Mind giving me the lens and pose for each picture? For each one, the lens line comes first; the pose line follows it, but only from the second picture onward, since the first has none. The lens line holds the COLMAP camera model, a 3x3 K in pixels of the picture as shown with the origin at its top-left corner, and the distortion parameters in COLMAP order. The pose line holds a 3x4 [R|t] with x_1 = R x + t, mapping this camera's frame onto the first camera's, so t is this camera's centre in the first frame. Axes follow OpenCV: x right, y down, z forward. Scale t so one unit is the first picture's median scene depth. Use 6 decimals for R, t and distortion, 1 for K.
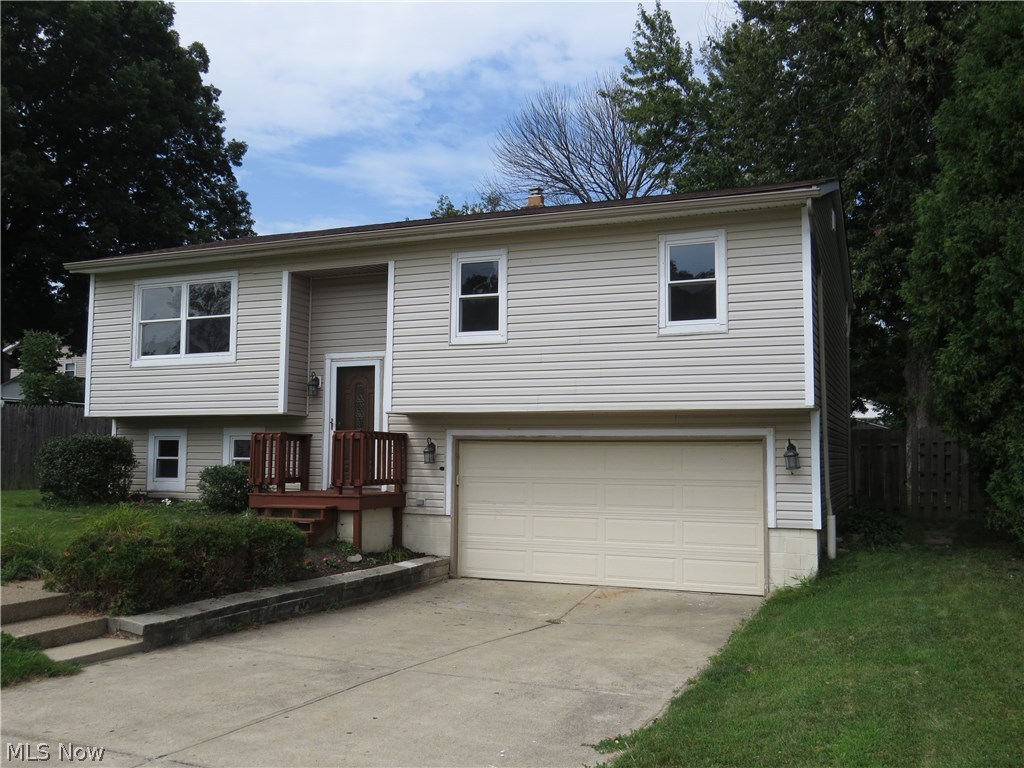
lens RADIAL K [[773.0, 0, 512.0], [0, 773.0, 384.0], [0, 0, 1]] dist [-0.008788, -0.001626]
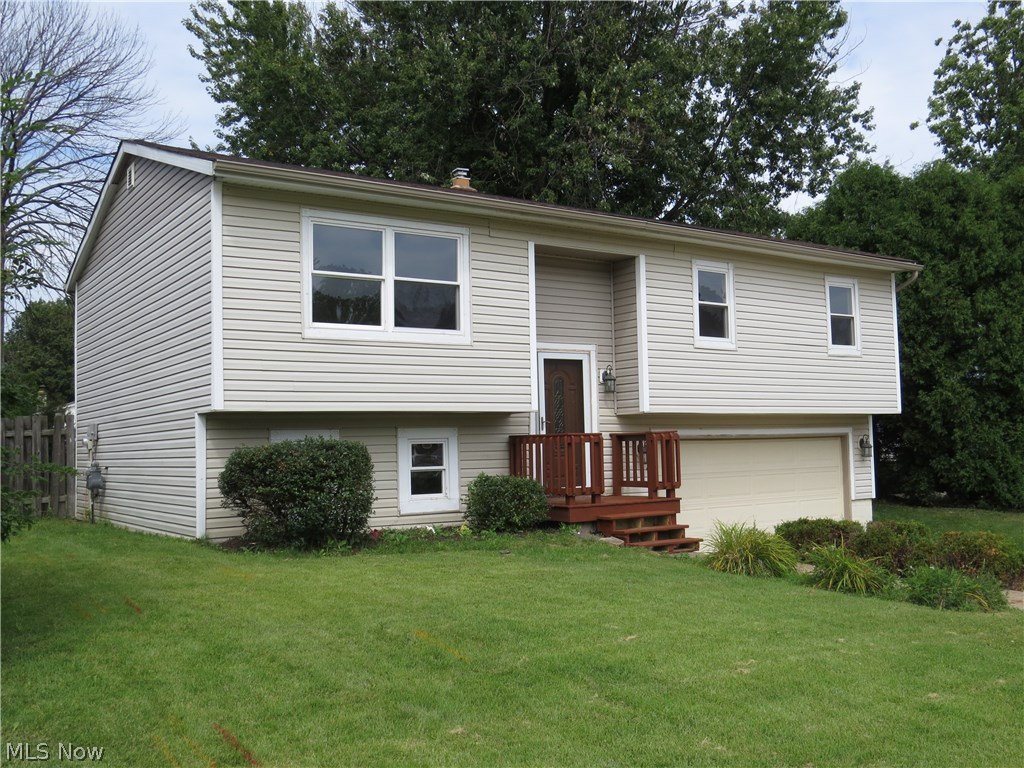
lens RADIAL K [[983.7, 0, 512.0], [0, 983.7, 384.0], [0, 0, 1]] dist [-0.004159, 0.000530]
pose [[0.577889, 0.038961, 0.815185, -1.183732], [-0.037681, 0.999068, -0.021037, 0.032410], [-0.815245, -0.018560, 0.578818, 0.393408]]
